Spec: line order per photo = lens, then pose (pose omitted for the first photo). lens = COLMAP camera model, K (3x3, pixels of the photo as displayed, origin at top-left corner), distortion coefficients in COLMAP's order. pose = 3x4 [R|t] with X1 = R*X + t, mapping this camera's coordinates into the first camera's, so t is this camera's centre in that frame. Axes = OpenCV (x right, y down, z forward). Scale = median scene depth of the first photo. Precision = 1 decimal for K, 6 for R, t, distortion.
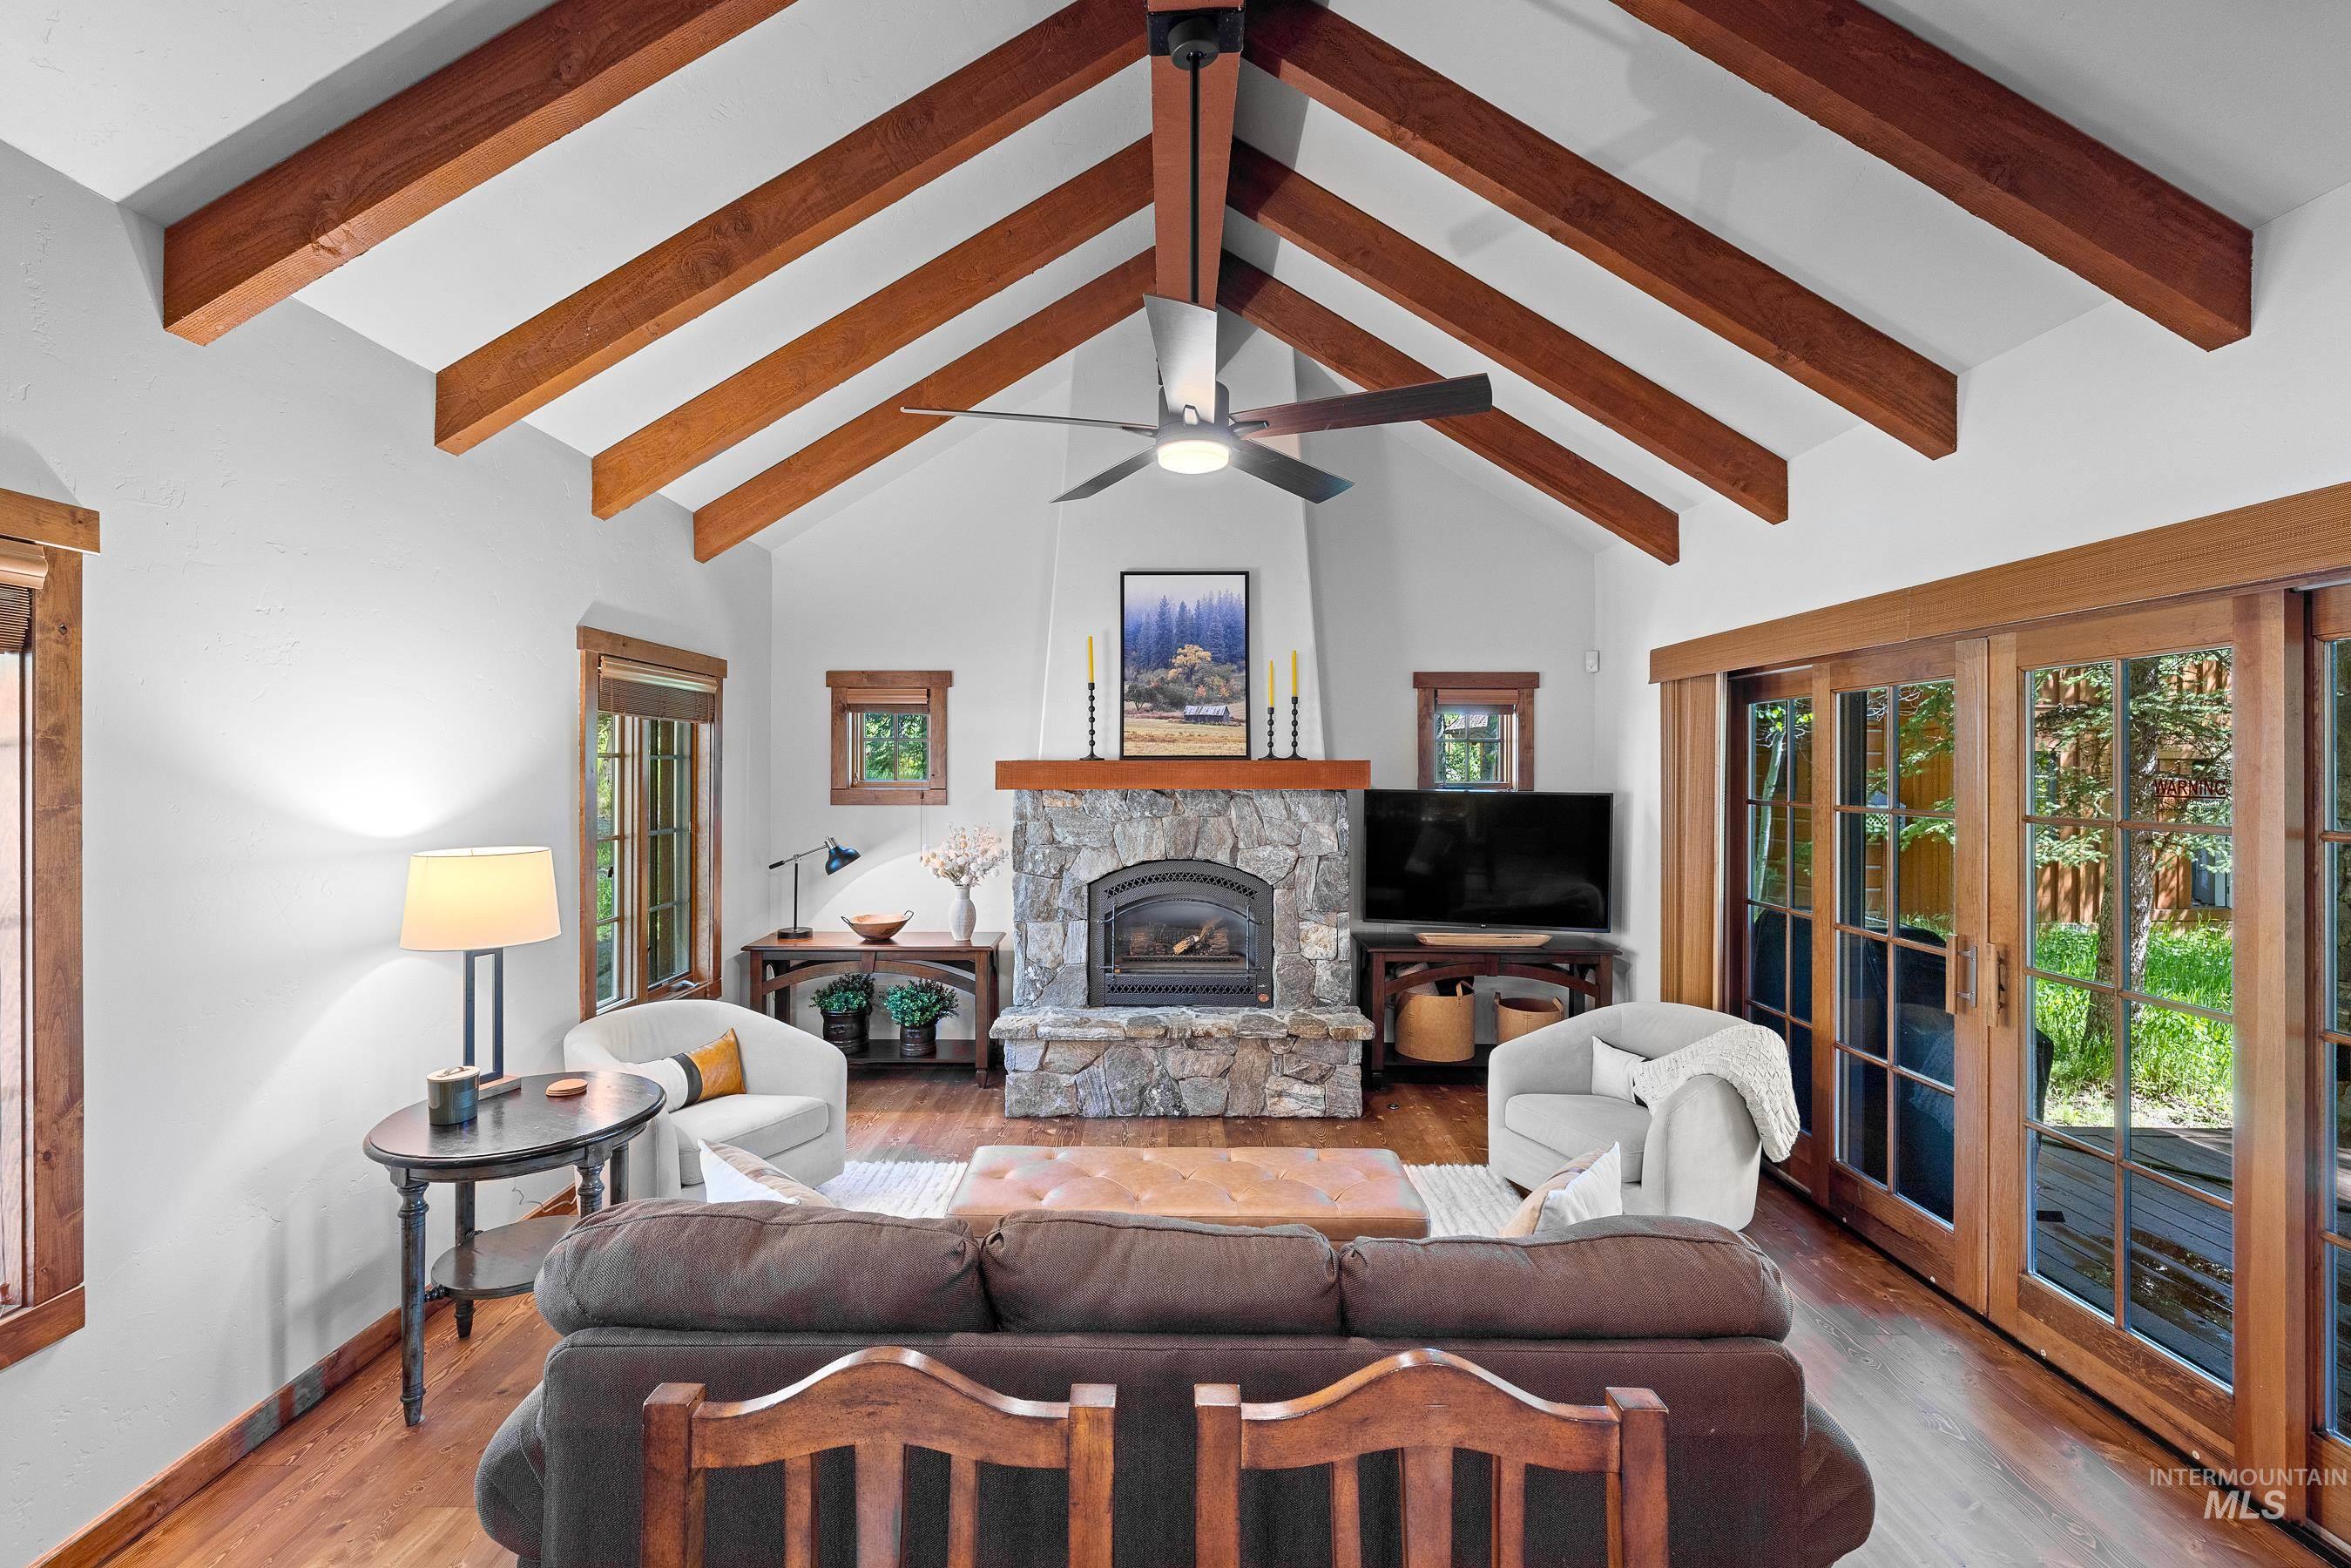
lens RADIAL K [[995.2, 0, 1157.0], [0, 995.2, 779.2], [0, 0, 1]] dist [-0.002923, -0.000233]
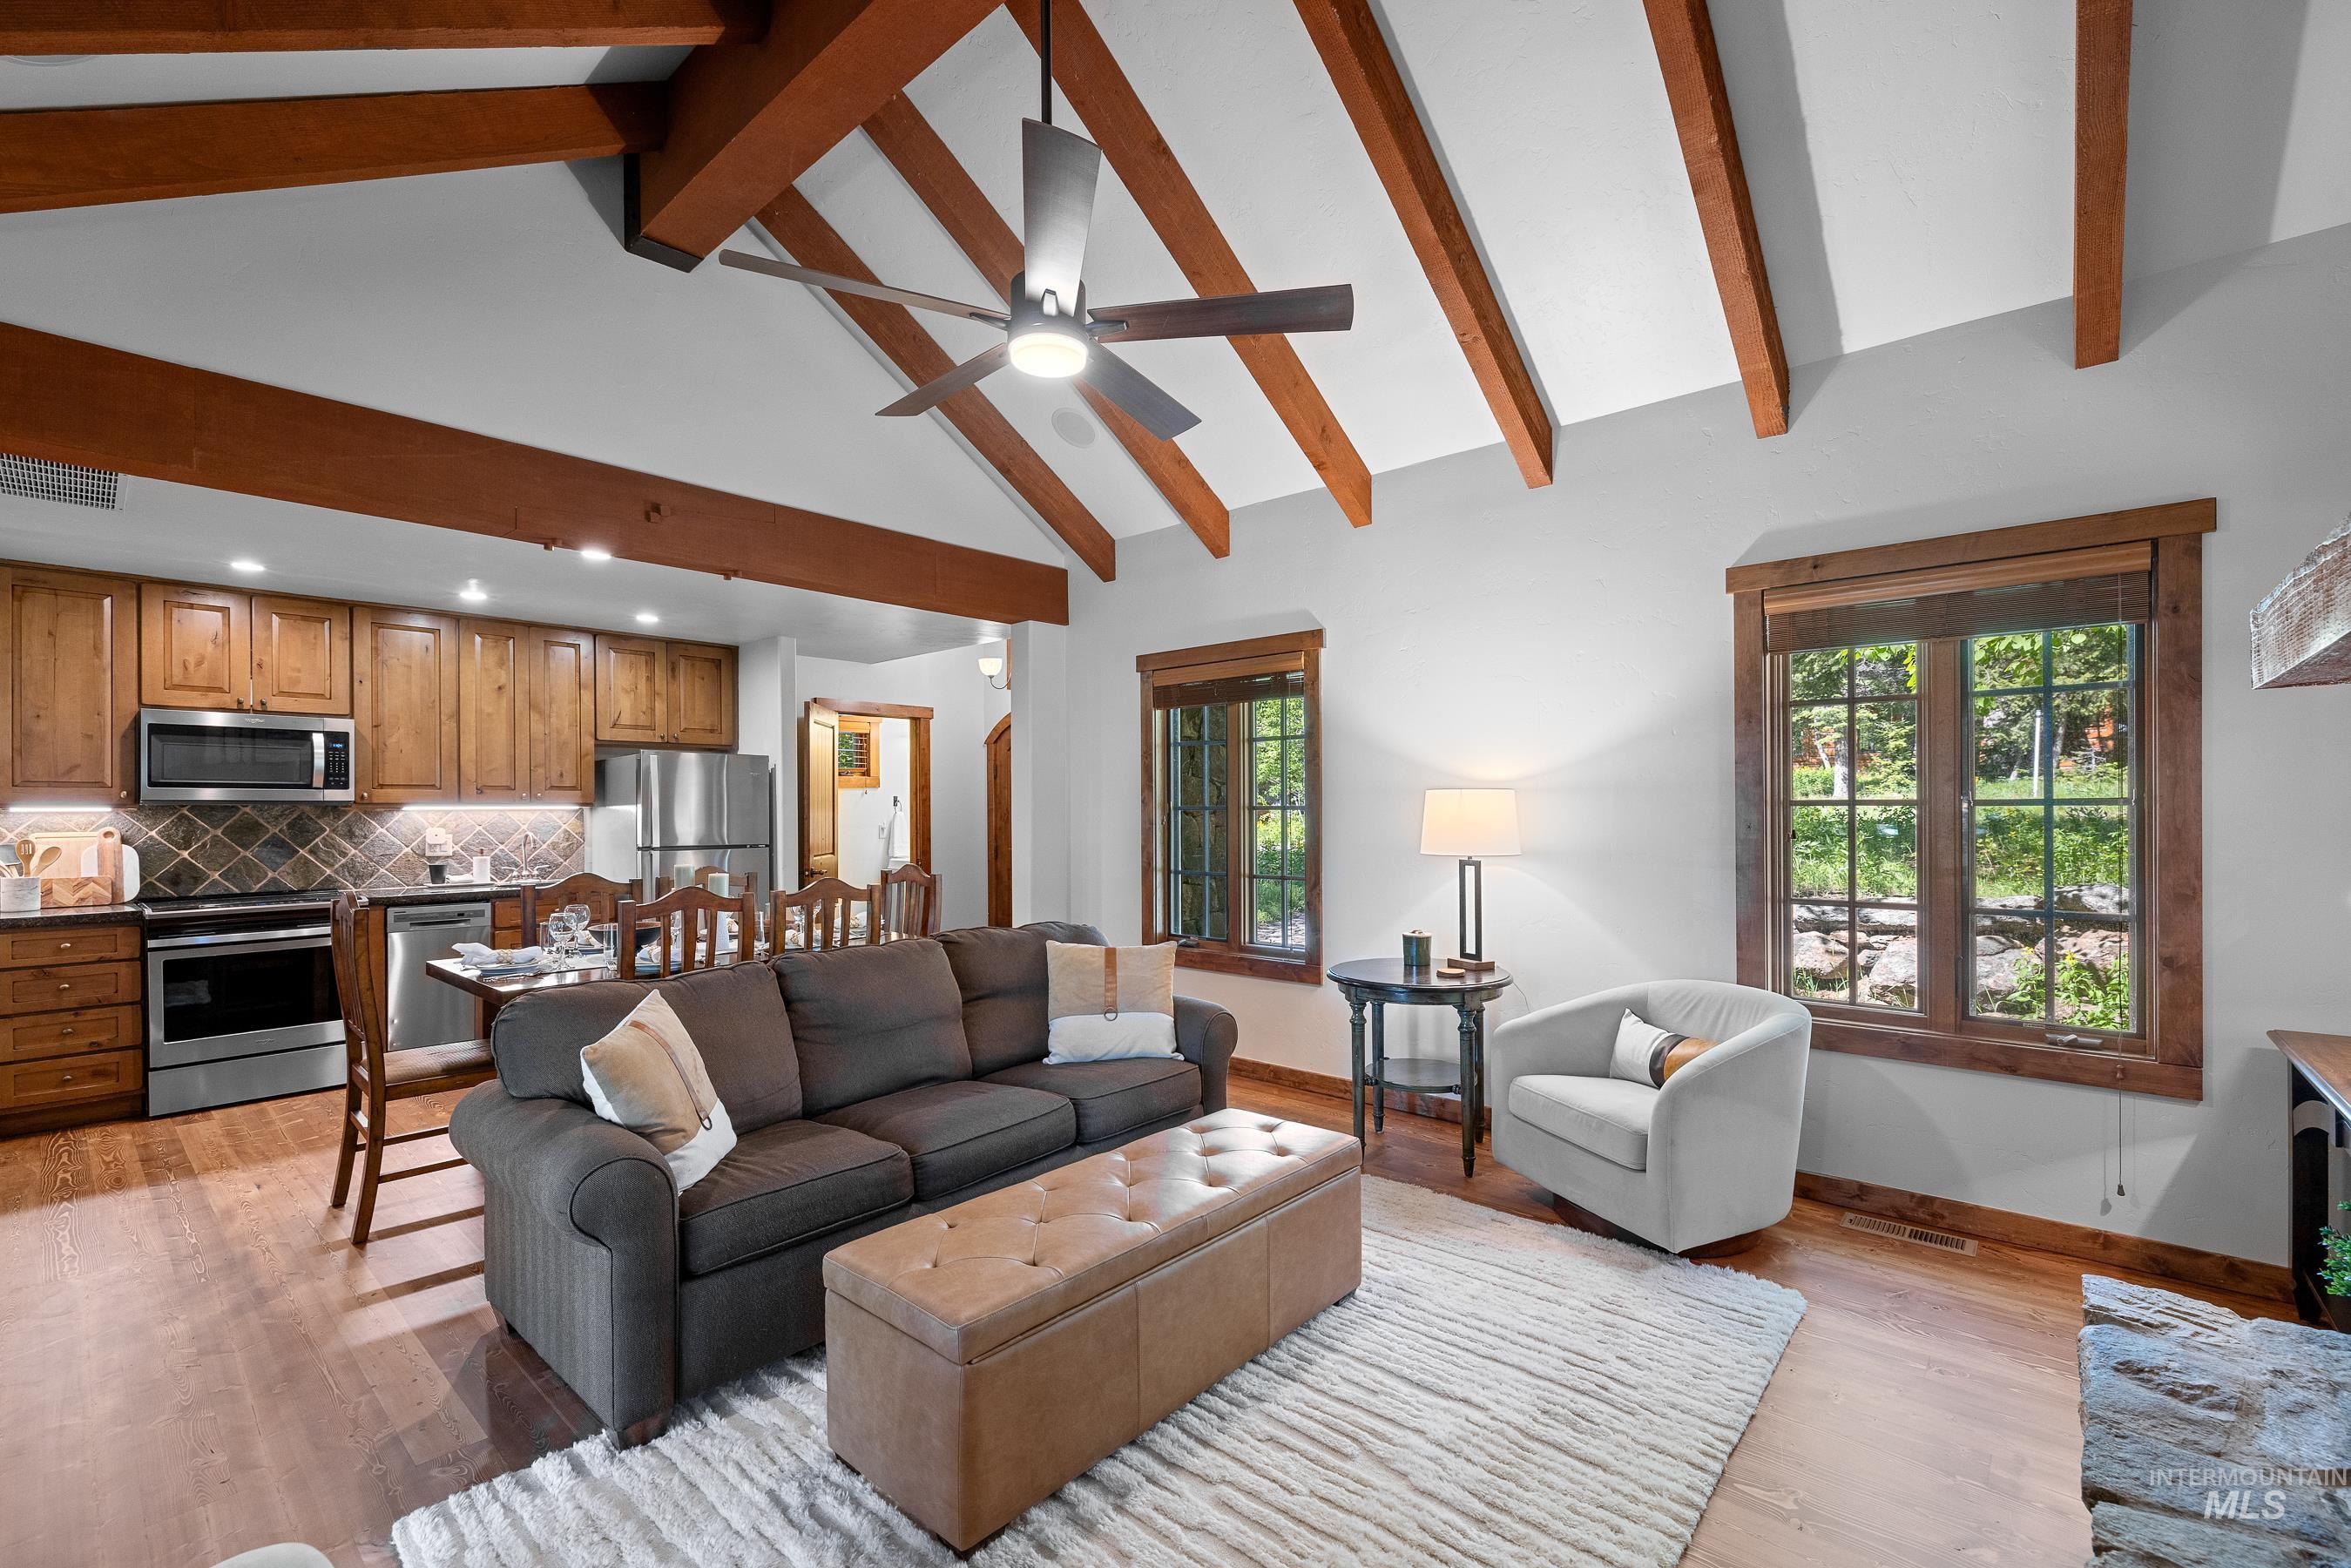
lens RADIAL K [[995.2, 0, 1181.7], [0, 995.2, 808.3], [0, 0, 1]] dist [-0.002923, -0.000233]
pose [[-0.649775, -0.000225, -0.760126, 0.360112], [-0.002615, 0.999995, 0.001939, 0.054585], [0.760122, 0.003247, -0.649772, 0.911457]]
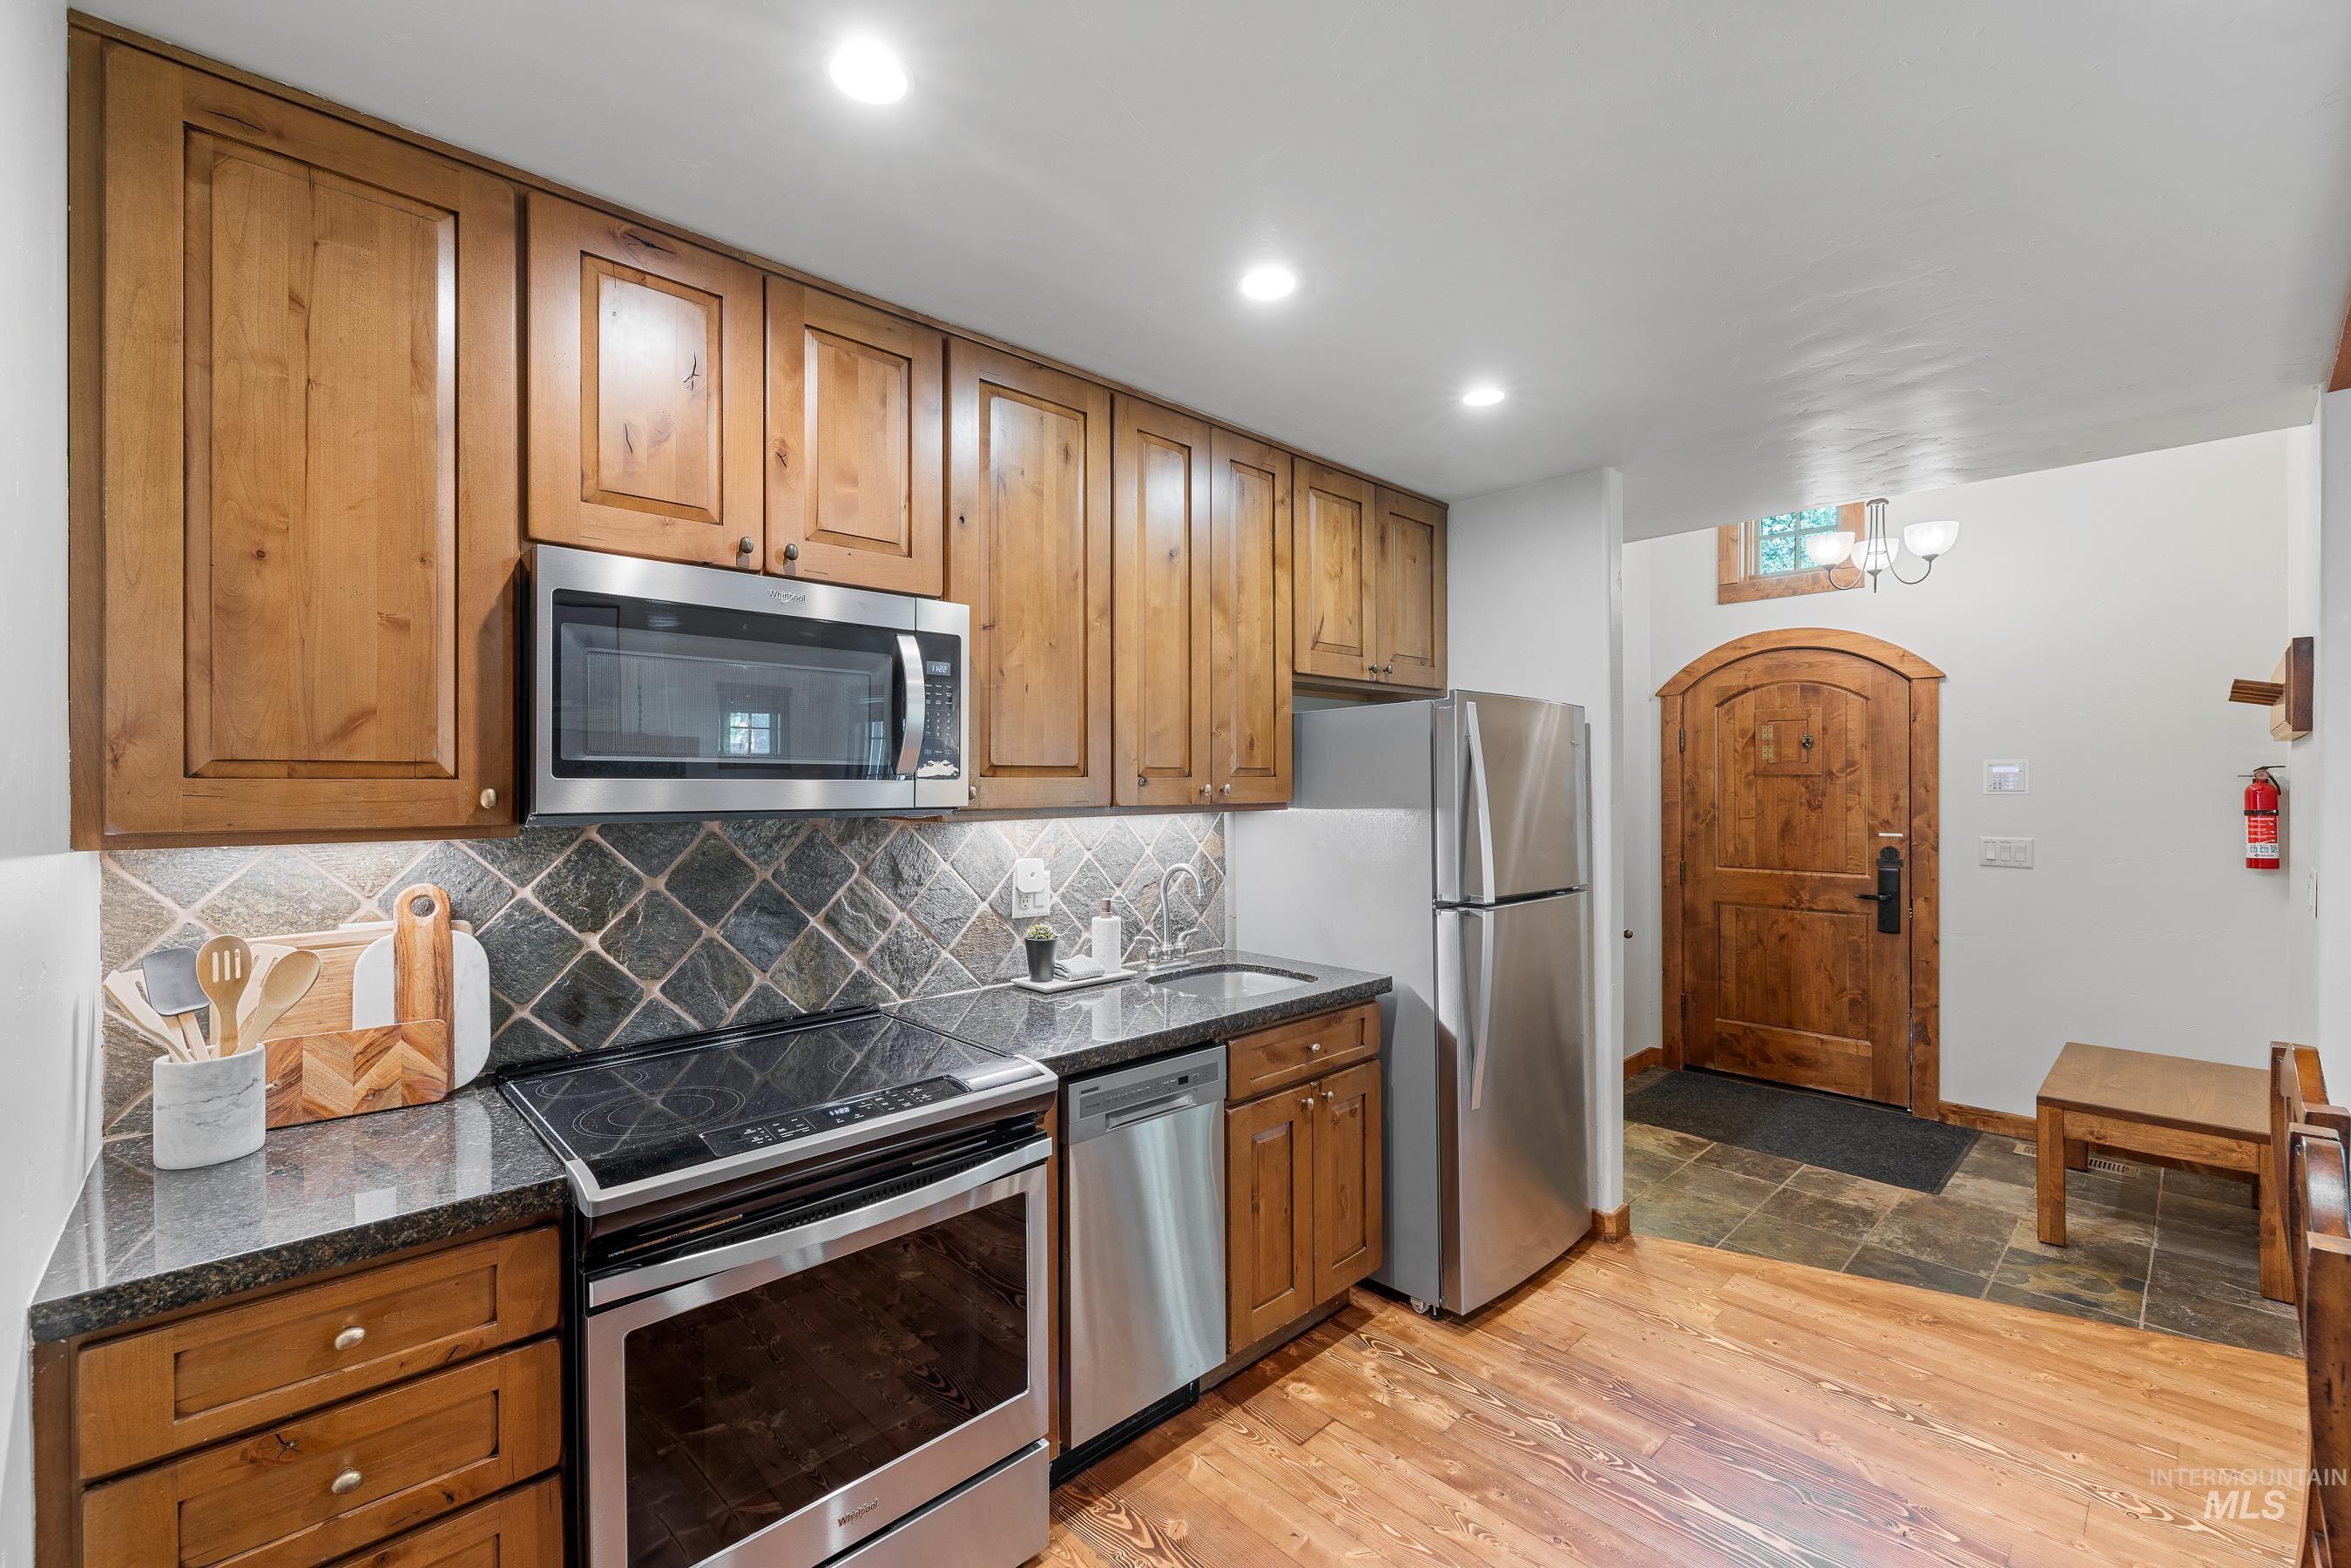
lens RADIAL K [[995.2, 0, 1186.9], [0, 995.2, 781.7], [0, 0, 1]] dist [-0.002923, -0.000233]
pose [[-0.713370, -0.002394, -0.700784, 0.360773], [-0.008187, 0.999954, 0.004917, 0.038476], [0.700740, 0.009245, -0.713357, -0.008607]]
